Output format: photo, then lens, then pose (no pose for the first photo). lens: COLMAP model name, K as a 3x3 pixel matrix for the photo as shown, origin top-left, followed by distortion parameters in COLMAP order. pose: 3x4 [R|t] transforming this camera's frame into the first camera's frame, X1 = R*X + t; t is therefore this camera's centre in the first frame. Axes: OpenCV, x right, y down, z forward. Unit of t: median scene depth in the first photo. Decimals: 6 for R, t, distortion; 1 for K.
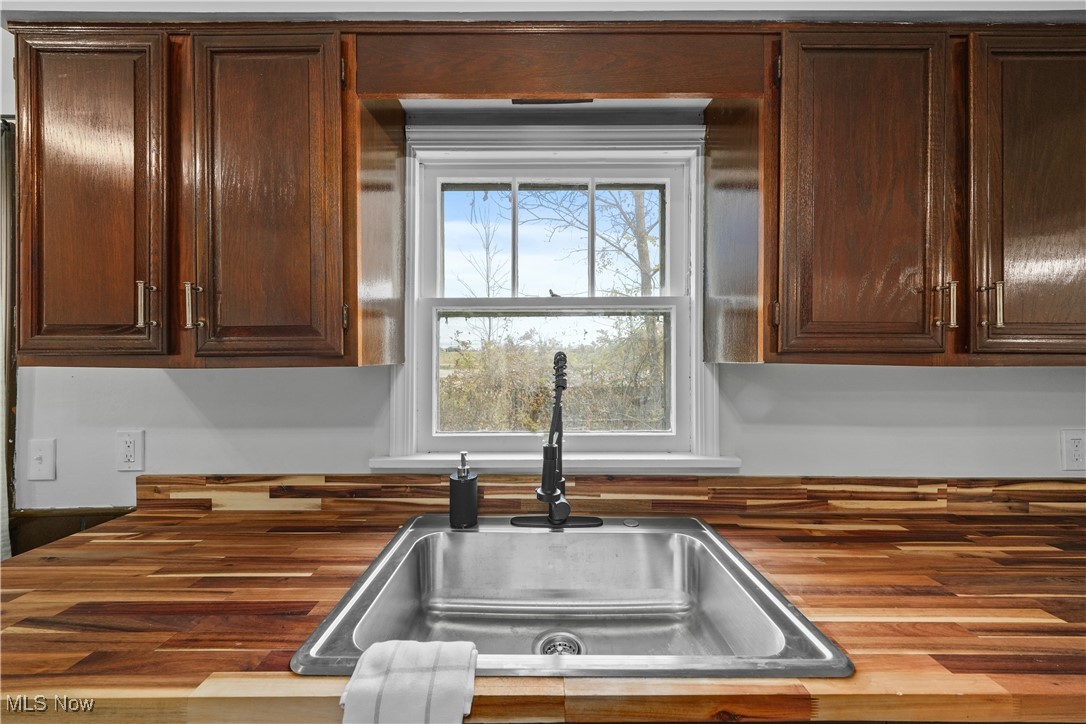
lens RADIAL K [[370.6, 0, 539.4], [0, 370.6, 361.4], [0, 0, 1]] dist [0.003714, -0.000301]
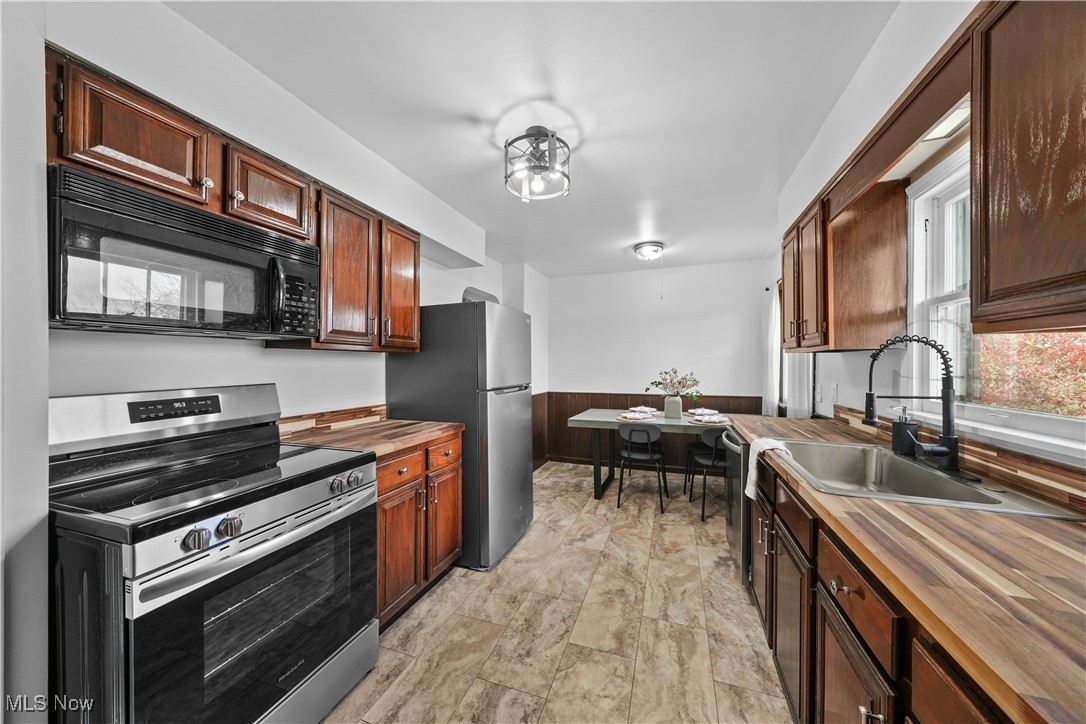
lens RADIAL K [[370.6, 0, 539.4], [0, 370.6, 361.4], [0, 0, 1]] dist [0.003714, -0.000301]
pose [[-0.341669, -0.001350, -0.939819, 1.563894], [-0.004047, 0.999992, 0.000035, 0.064220], [0.939812, 0.003815, -0.341672, 0.117519]]
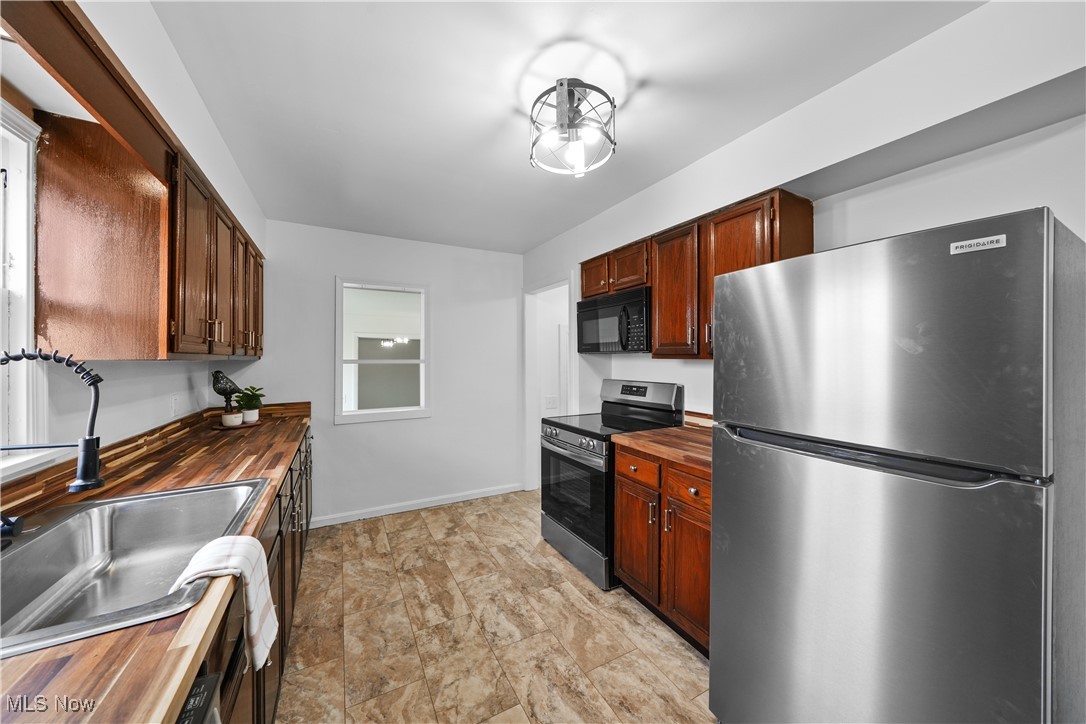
lens RADIAL K [[370.6, 0, 539.4], [0, 370.6, 361.4], [0, 0, 1]] dist [0.003714, -0.000301]
pose [[-0.476618, -0.007913, 0.879075, -1.137257], [0.005209, 0.999917, 0.011825, -0.003526], [-0.879095, 0.010215, -0.476537, 0.265723]]
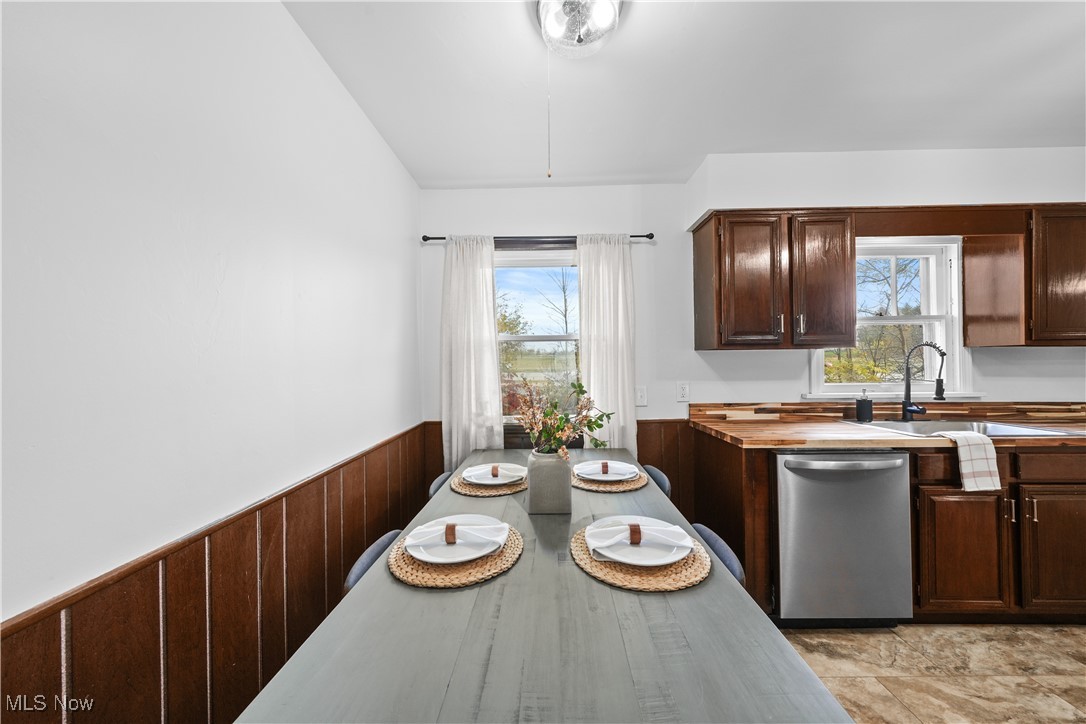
lens RADIAL K [[370.6, 0, 539.4], [0, 370.6, 361.4], [0, 0, 1]] dist [0.003714, -0.000301]
pose [[0.999869, -0.009511, -0.013060, -1.921252], [0.009524, 0.999954, 0.000937, 0.058764], [0.013050, -0.001061, 0.999914, -1.121121]]
